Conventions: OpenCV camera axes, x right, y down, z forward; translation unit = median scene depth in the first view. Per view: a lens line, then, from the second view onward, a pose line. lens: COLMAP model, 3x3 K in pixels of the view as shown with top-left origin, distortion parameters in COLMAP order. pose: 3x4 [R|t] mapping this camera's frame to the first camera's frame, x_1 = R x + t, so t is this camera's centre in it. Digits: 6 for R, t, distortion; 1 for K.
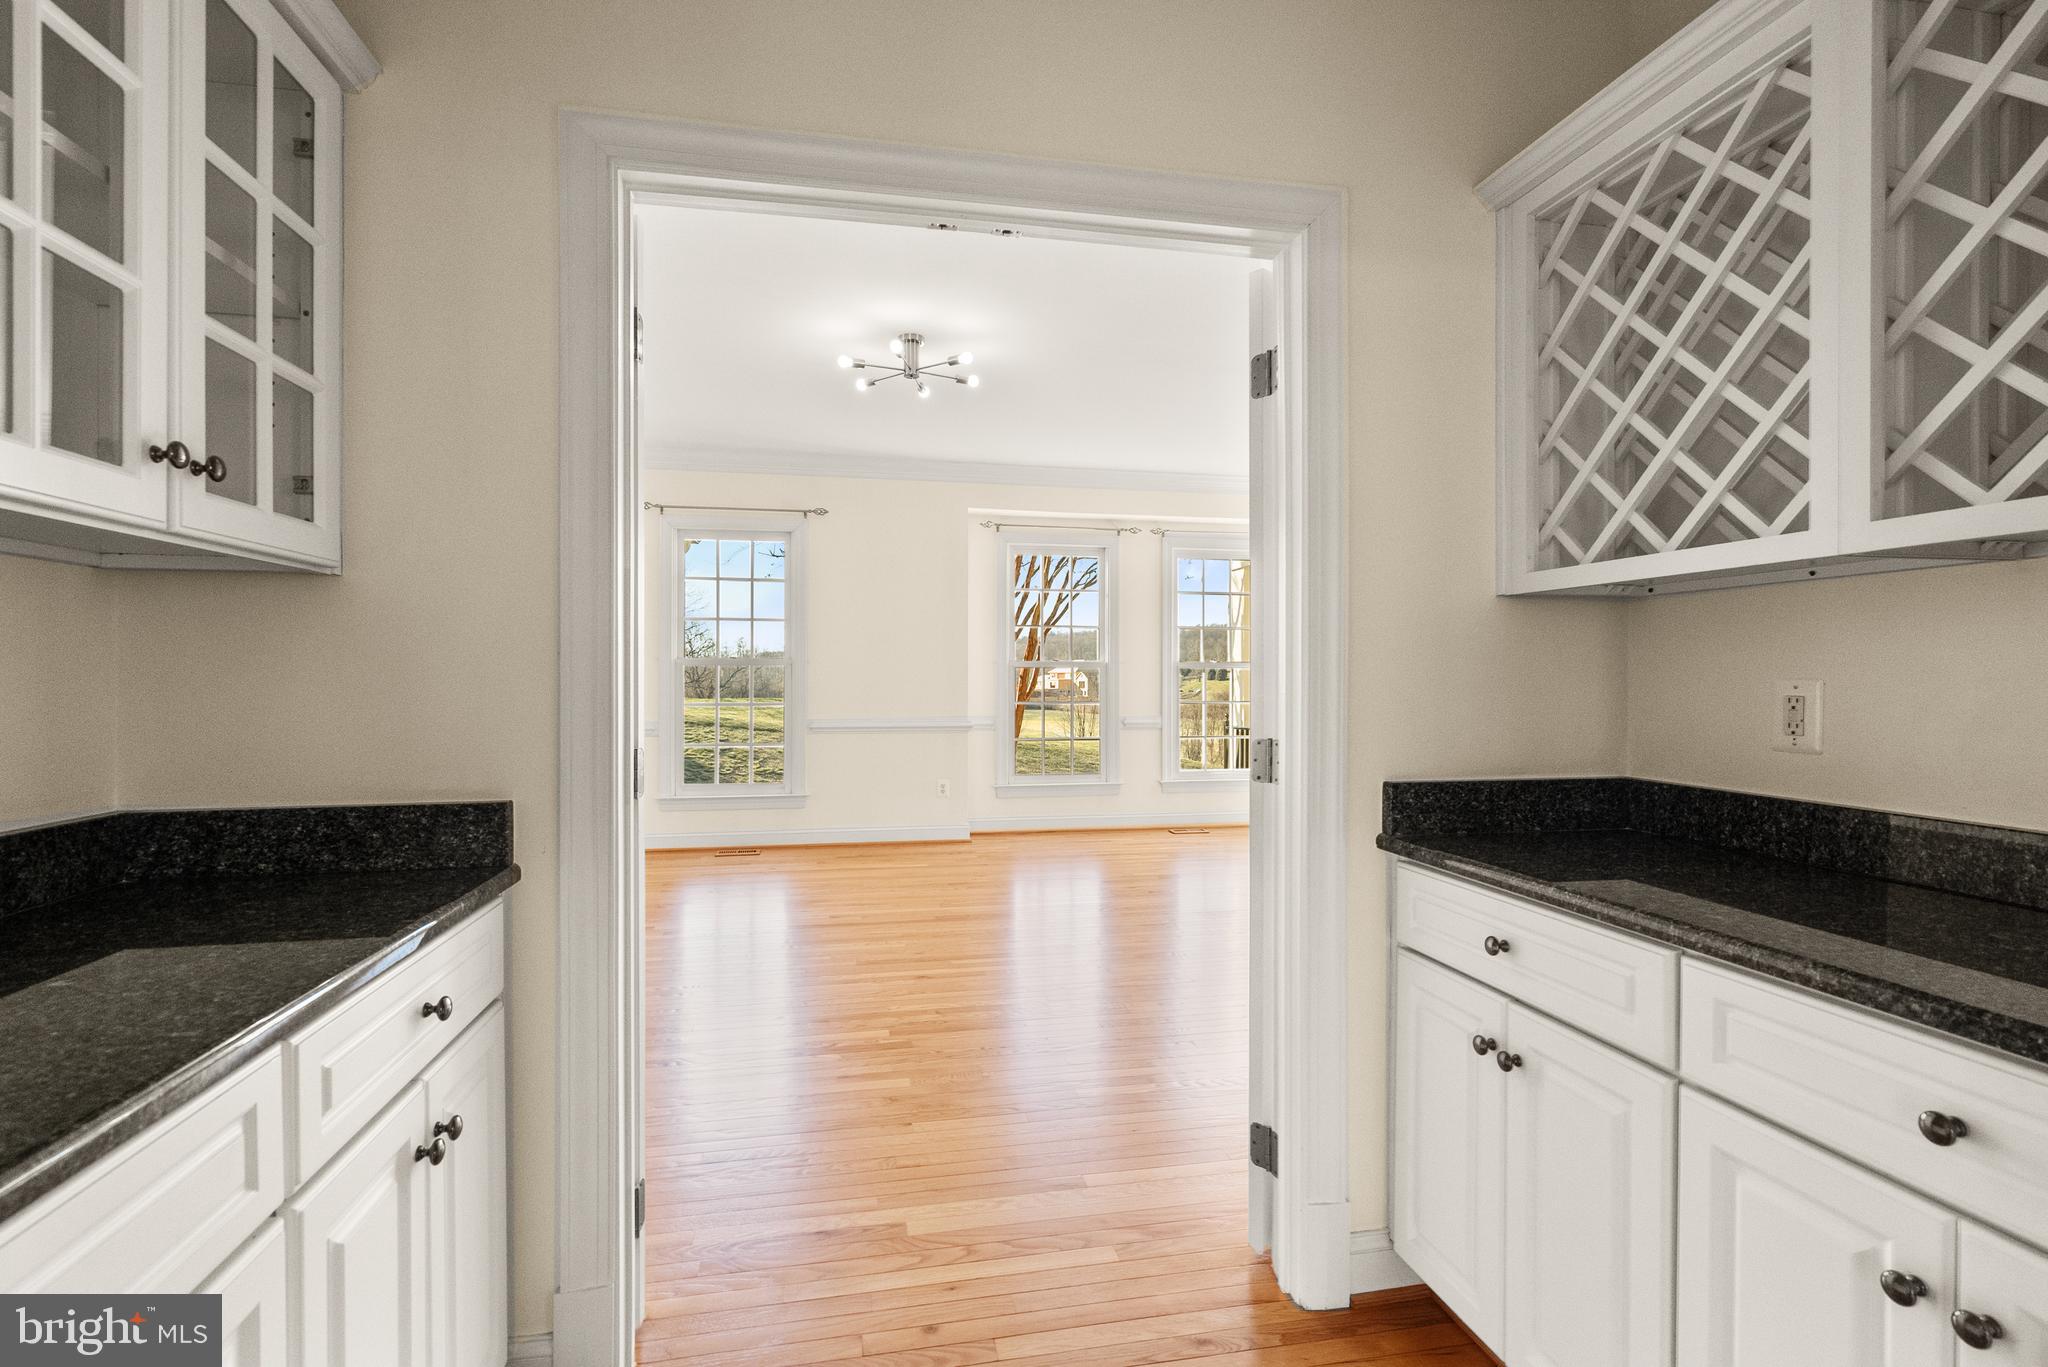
lens RADIAL K [[945.4, 0, 1016.8], [0, 945.4, 685.9], [0, 0, 1]] dist [-0.005280, 0.001215]
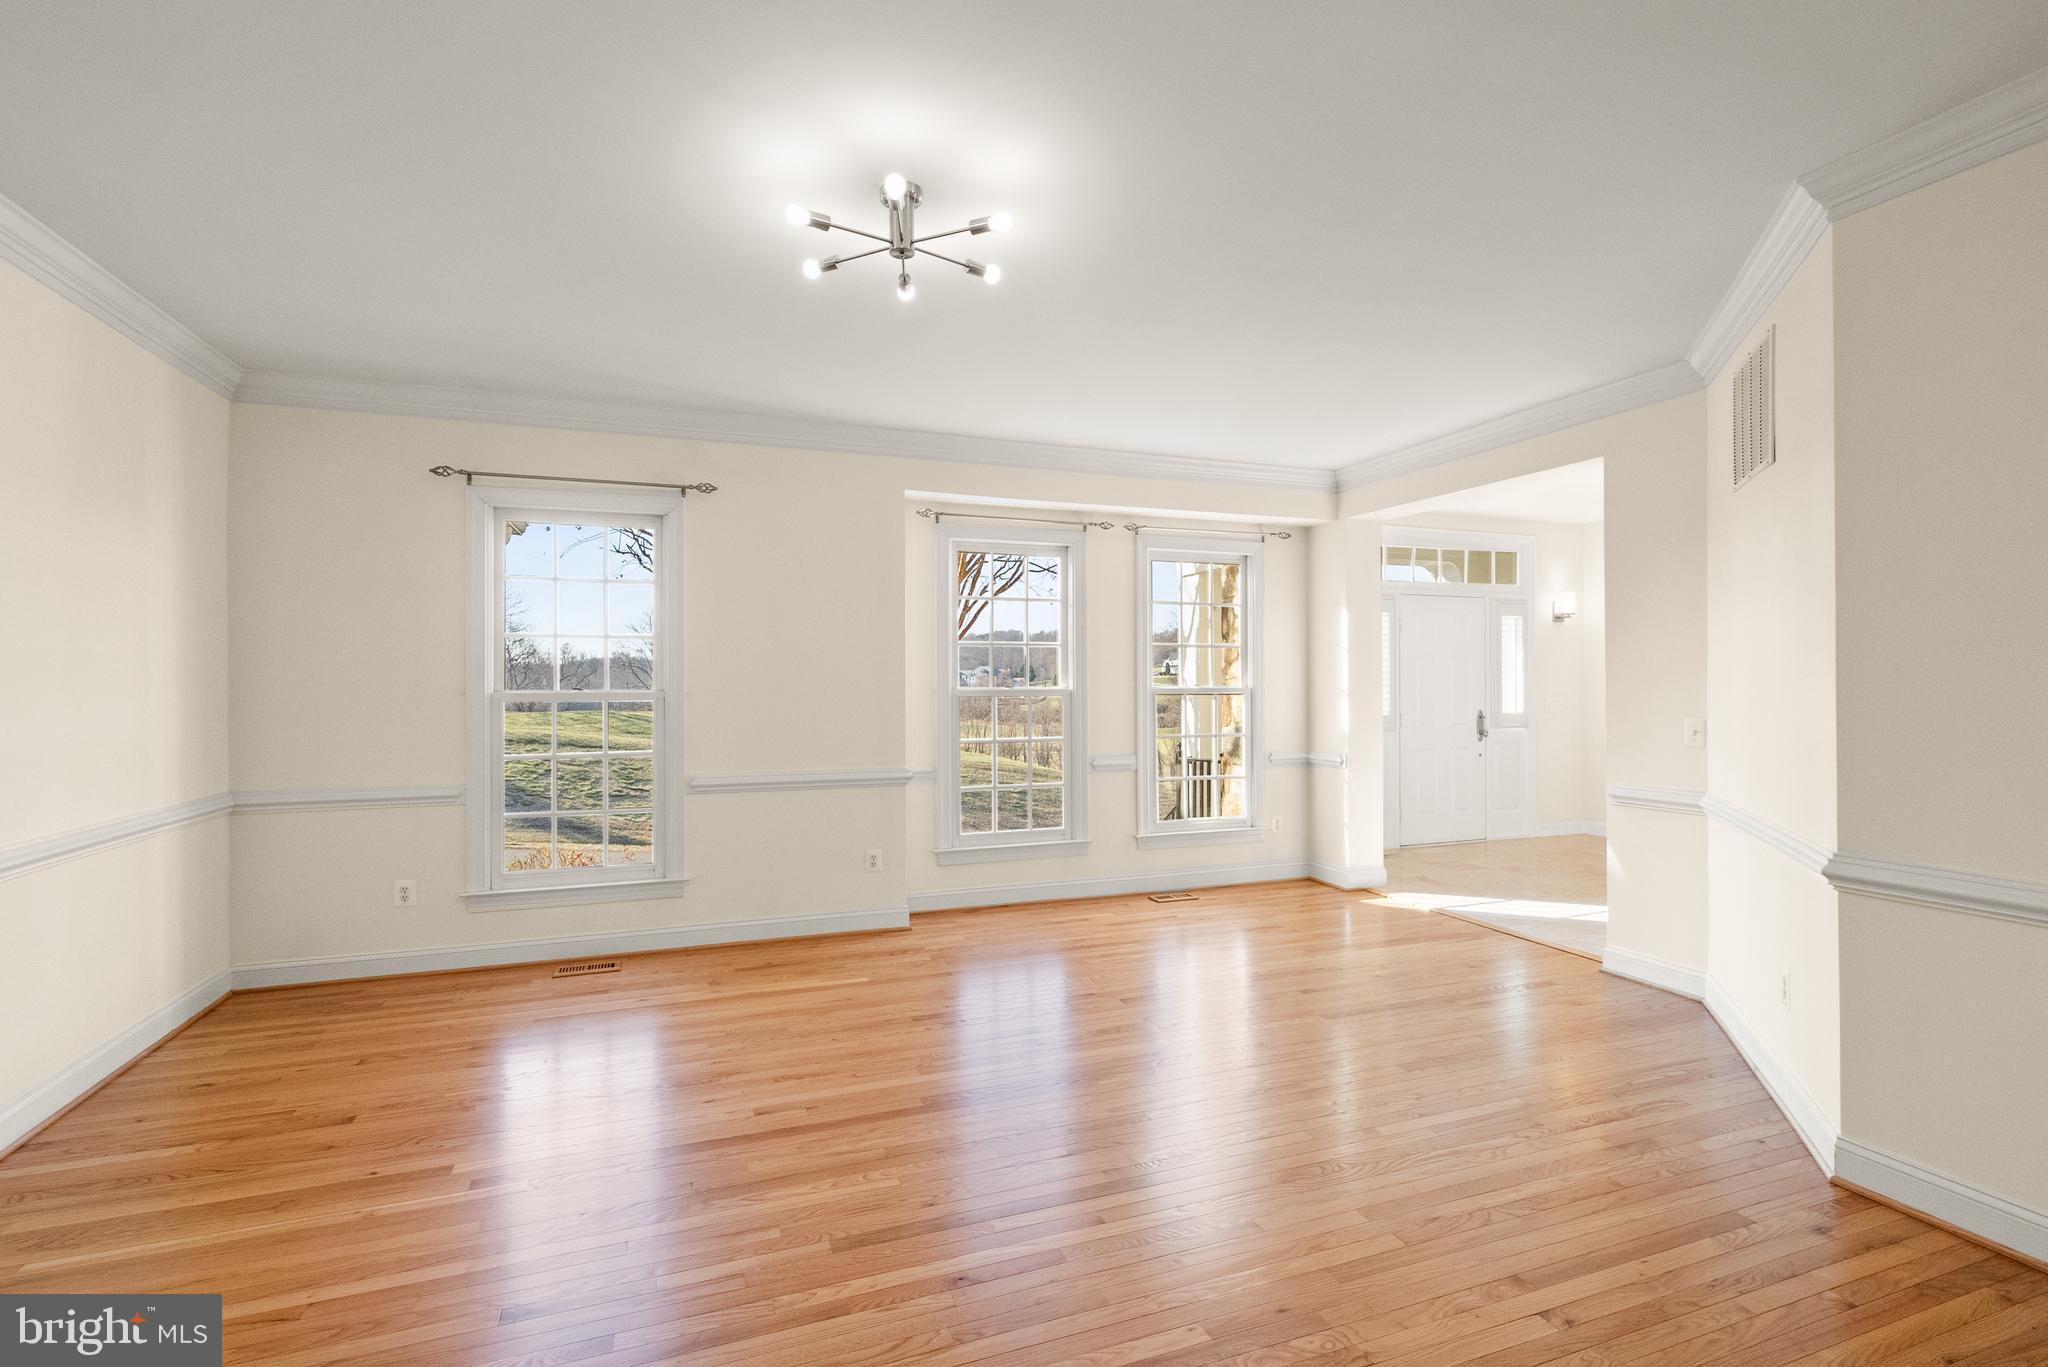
lens RADIAL K [[945.4, 0, 1021.0], [0, 945.4, 680.5], [0, 0, 1]] dist [-0.005280, 0.001215]
pose [[0.986477, -0.004658, 0.163837, -0.084744], [0.006568, 0.999917, -0.011122, -0.025650], [-0.163771, 0.012047, 0.986425, 0.236671]]
